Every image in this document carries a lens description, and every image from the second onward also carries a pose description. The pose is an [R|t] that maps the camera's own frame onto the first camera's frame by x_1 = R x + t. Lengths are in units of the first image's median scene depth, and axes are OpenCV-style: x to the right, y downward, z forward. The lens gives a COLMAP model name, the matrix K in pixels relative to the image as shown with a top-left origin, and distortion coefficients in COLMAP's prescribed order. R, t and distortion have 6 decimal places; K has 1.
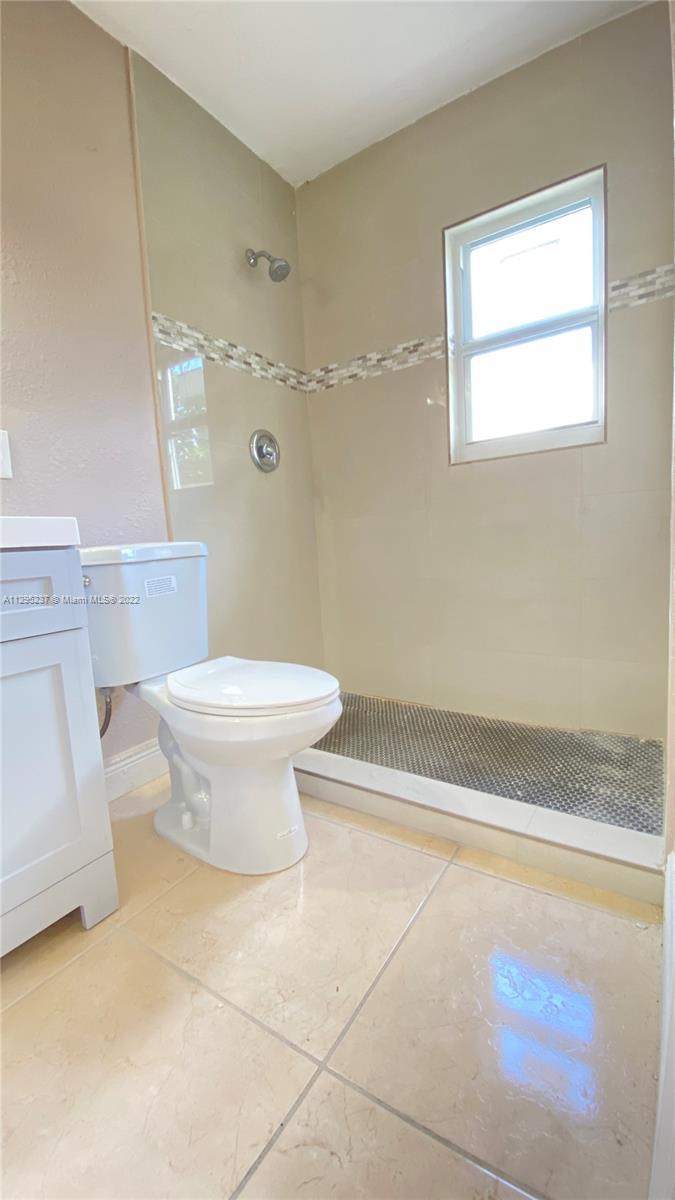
lens RADIAL K [[488.6, 0, 337.5], [0, 488.6, 600.0], [0, 0, 1]] dist [0.024849, -0.021721]
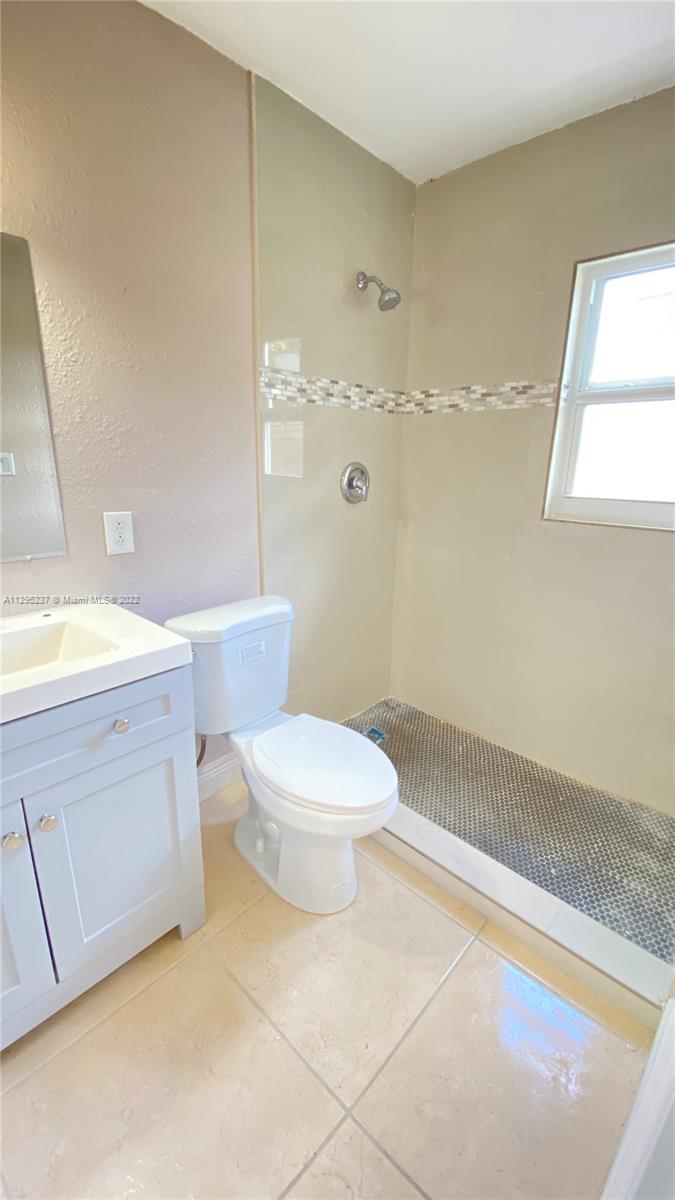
lens RADIAL K [[488.6, 0, 337.5], [0, 488.6, 600.0], [0, 0, 1]] dist [0.024849, -0.021721]
pose [[0.983148, 0.118352, -0.139333, -0.015750], [-0.093965, 0.980921, 0.170187, -0.259270], [0.156817, -0.154227, 0.975512, -0.039567]]
